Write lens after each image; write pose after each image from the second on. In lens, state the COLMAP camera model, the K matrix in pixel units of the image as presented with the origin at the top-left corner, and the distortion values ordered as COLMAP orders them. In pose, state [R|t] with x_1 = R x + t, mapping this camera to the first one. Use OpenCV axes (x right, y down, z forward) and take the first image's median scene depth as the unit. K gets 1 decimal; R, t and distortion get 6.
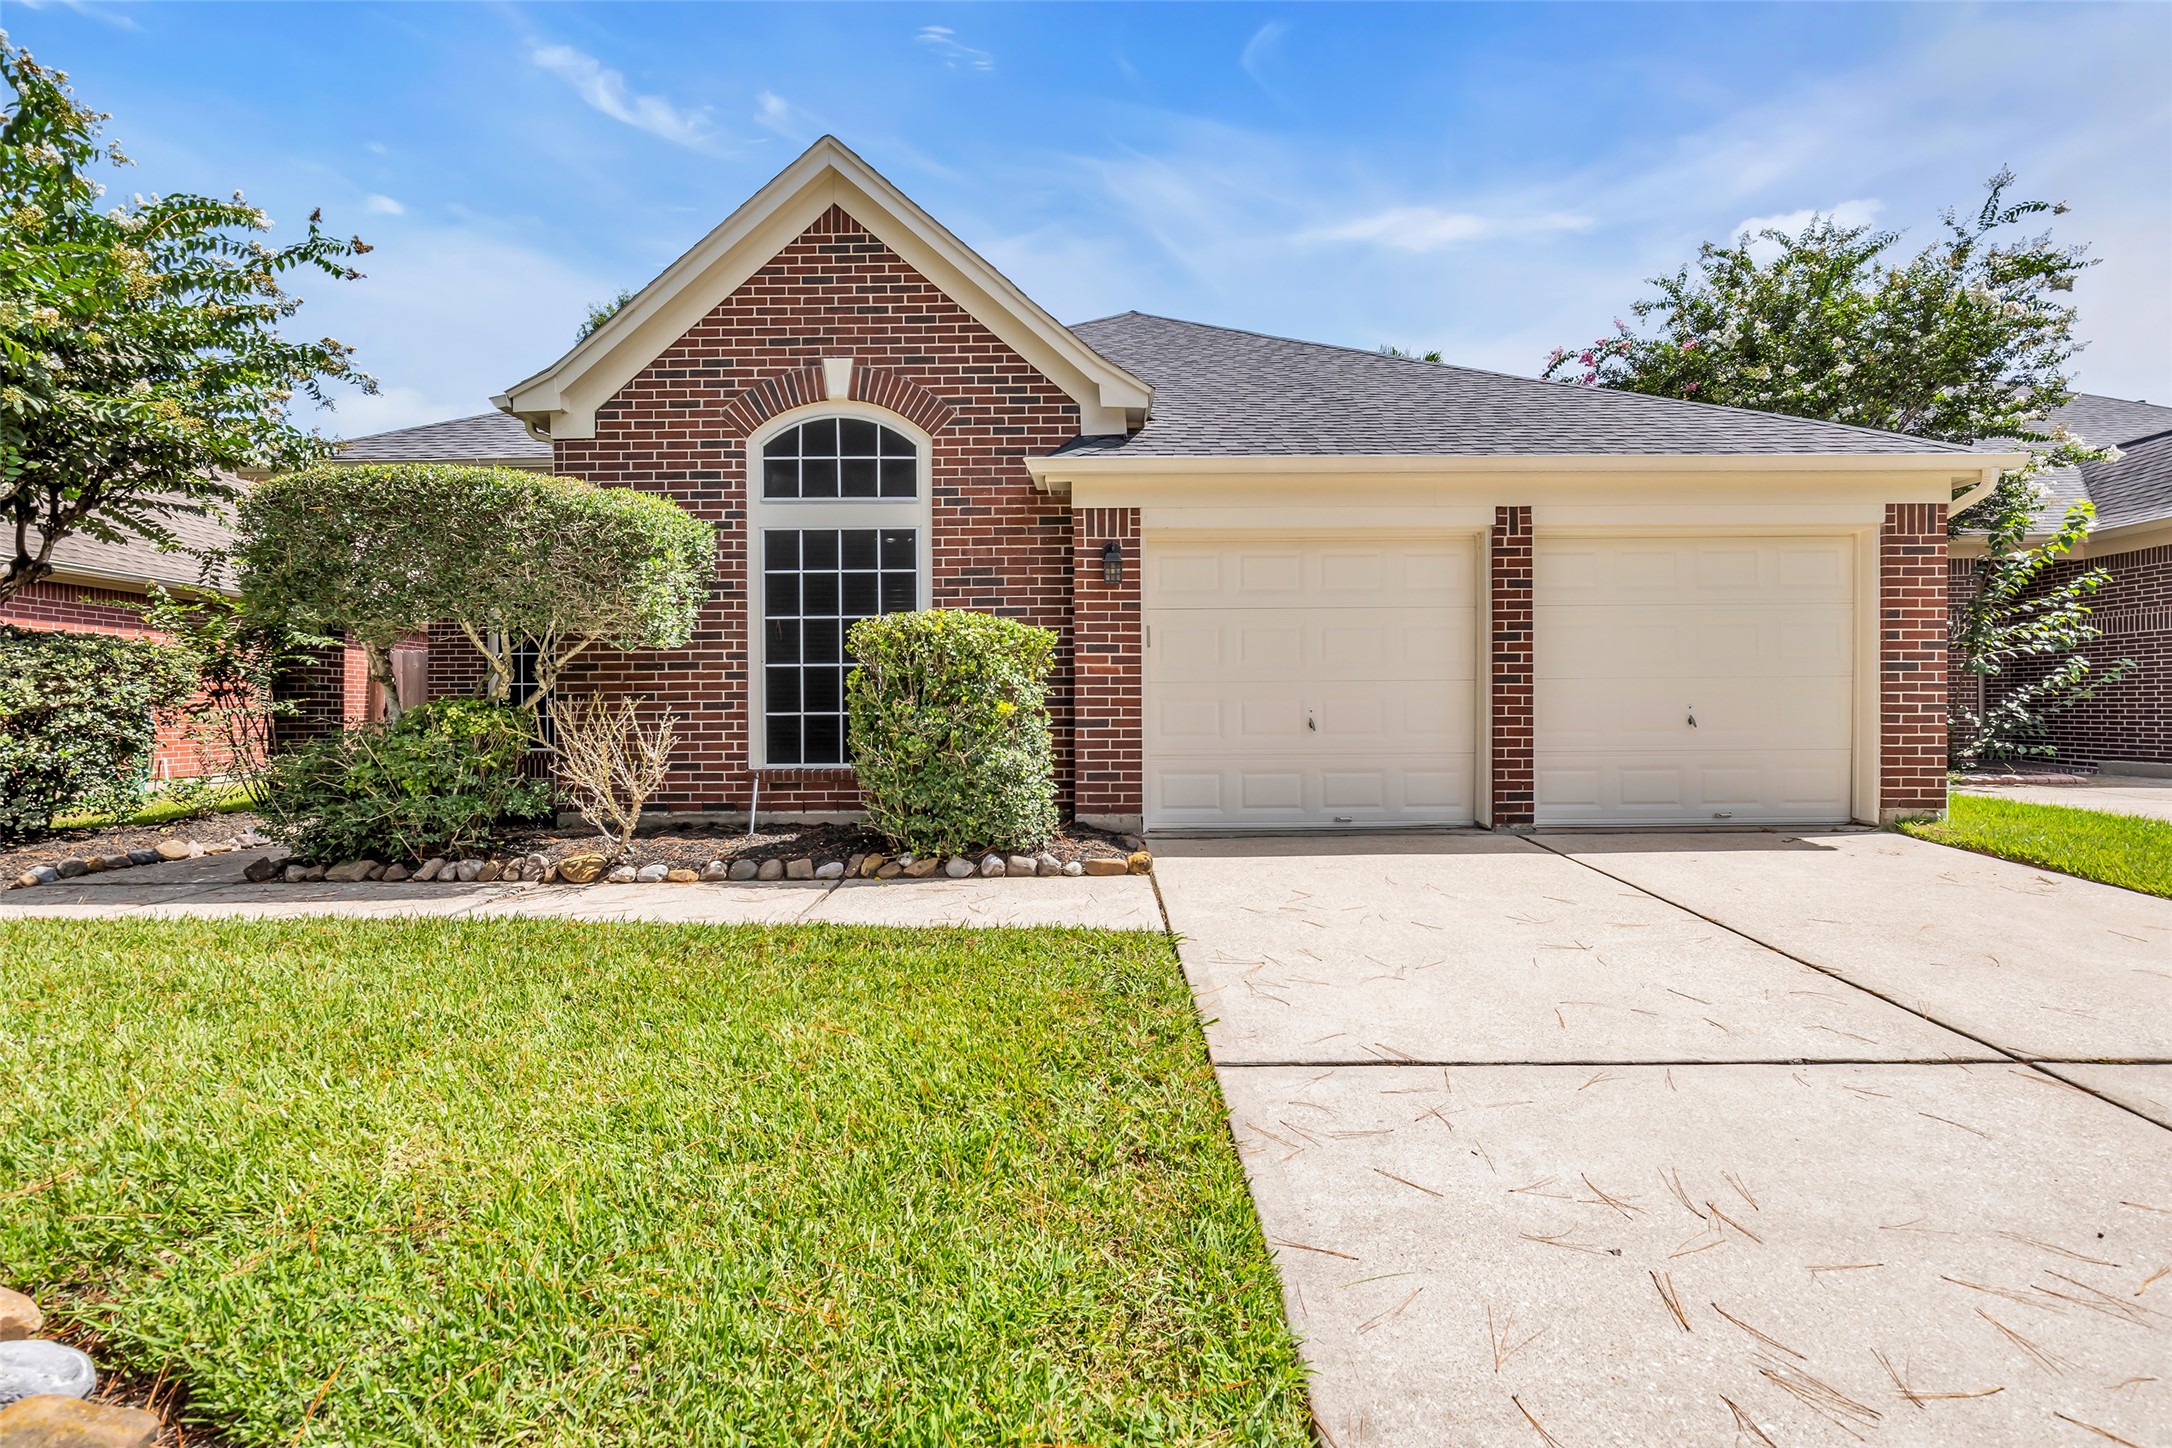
lens RADIAL K [[1027.4, 0, 1086.1], [0, 1027.4, 700.6], [0, 0, 1]] dist [-0.009303, 0.000583]
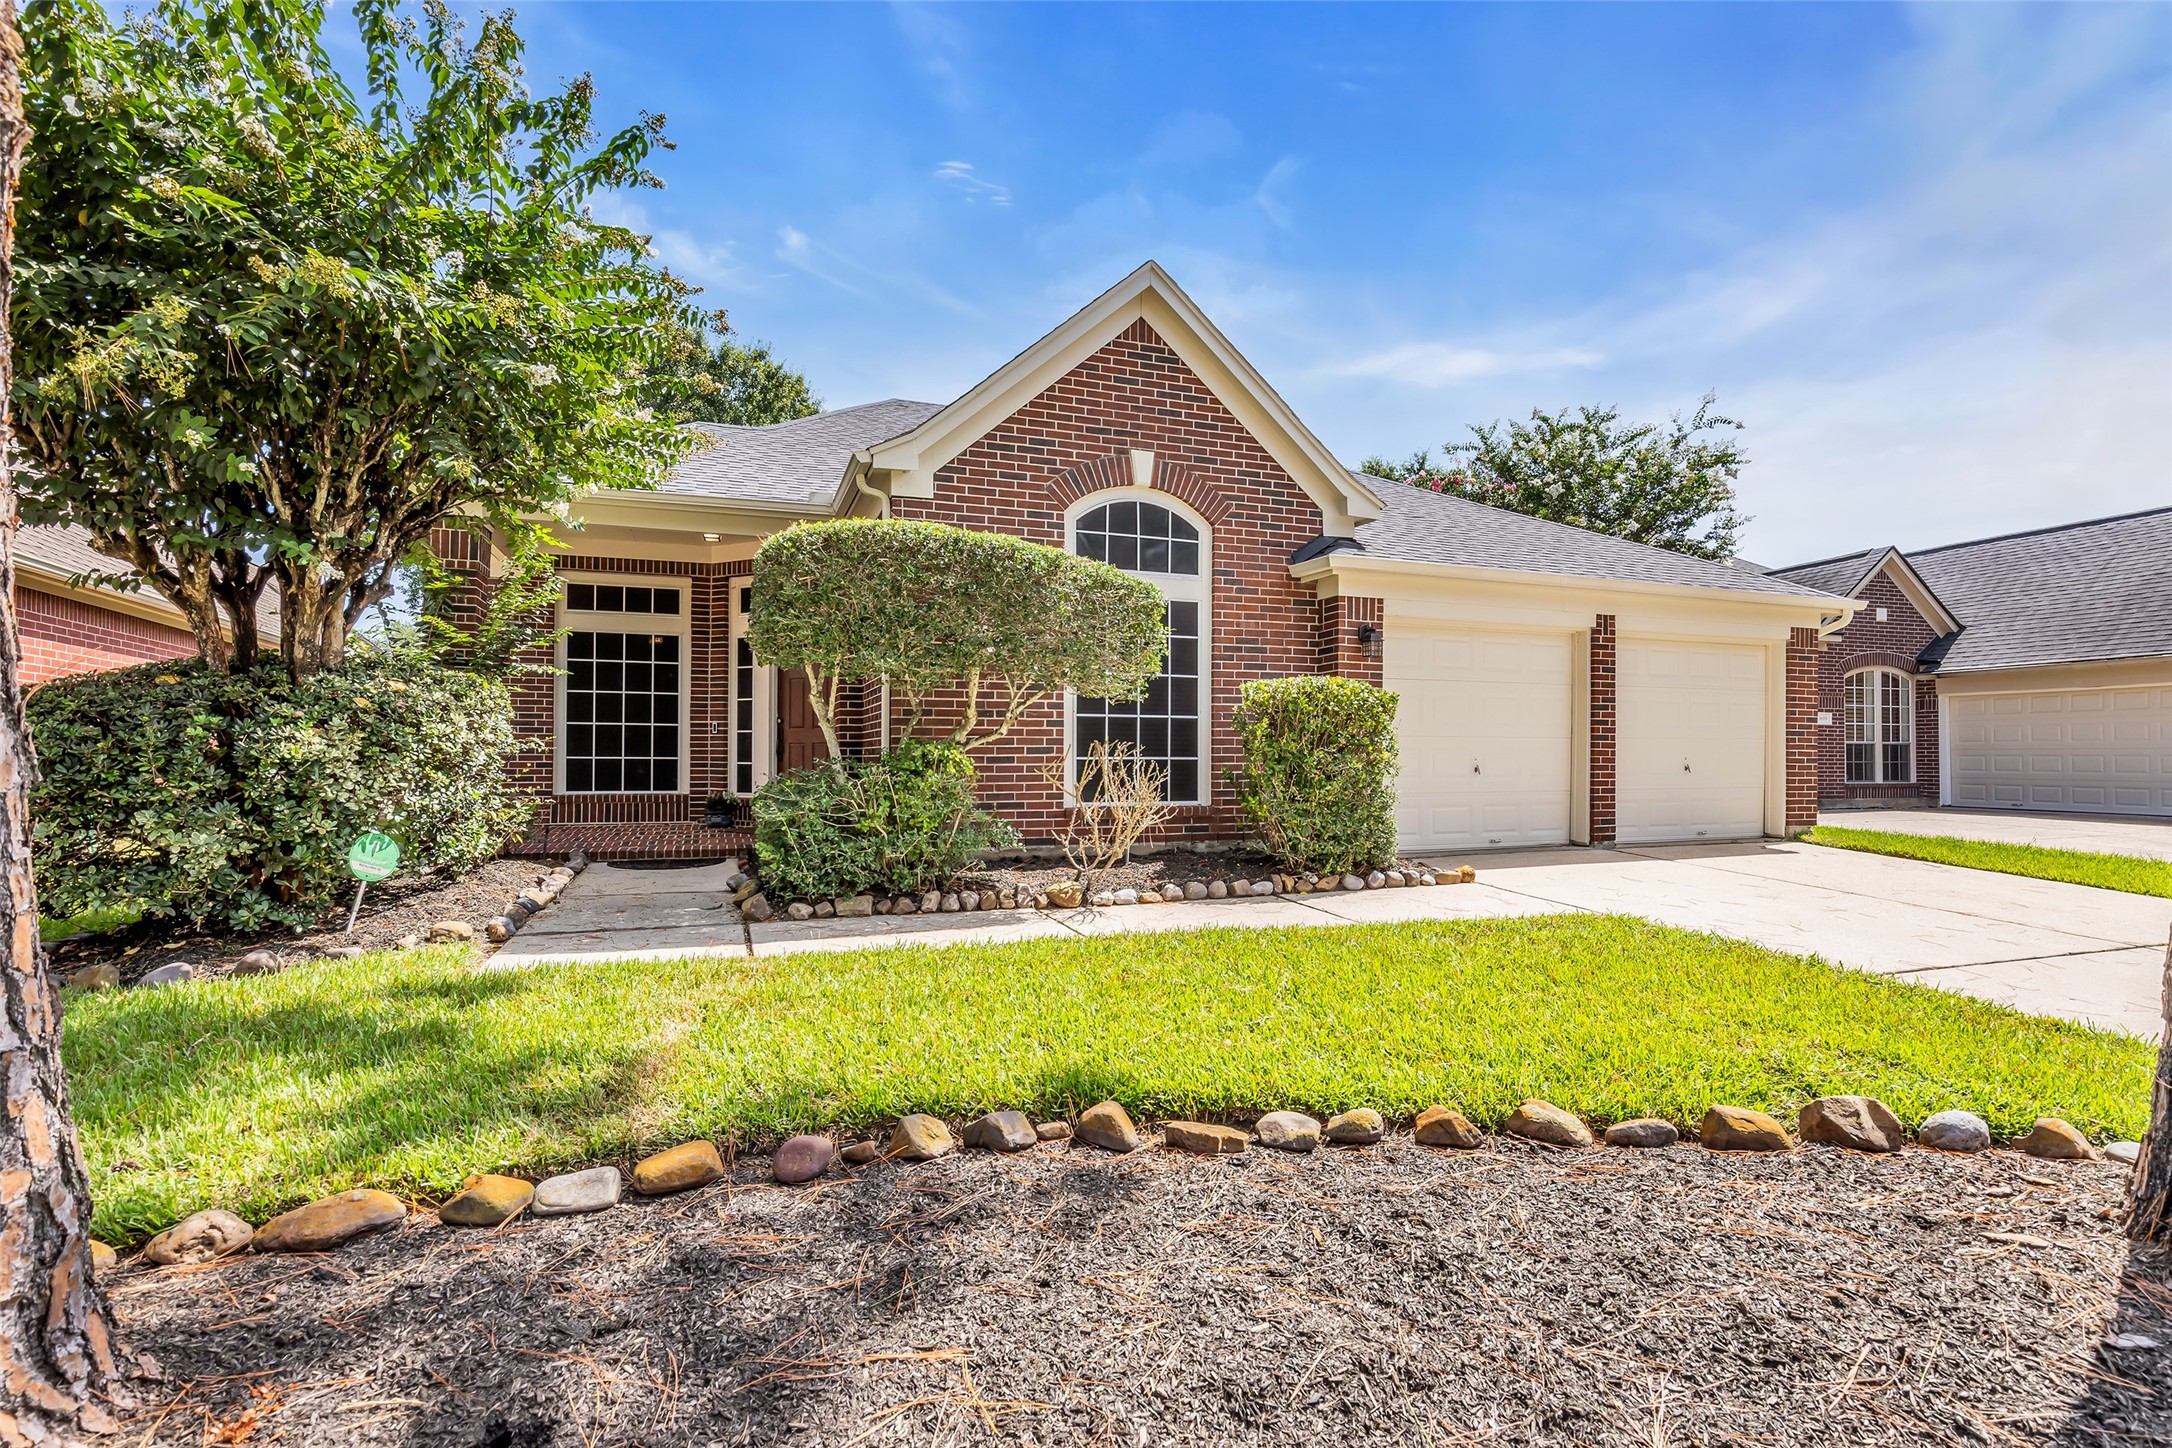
lens RADIAL K [[992.6, 0, 1079.0], [0, 992.6, 736.4], [0, 0, 1]] dist [-0.015084, 0.000678]
pose [[0.939845, 0.016181, 0.341218, -0.685149], [-0.012633, 0.999841, -0.012617, 0.002968], [-0.341368, 0.007547, 0.939900, -0.022188]]
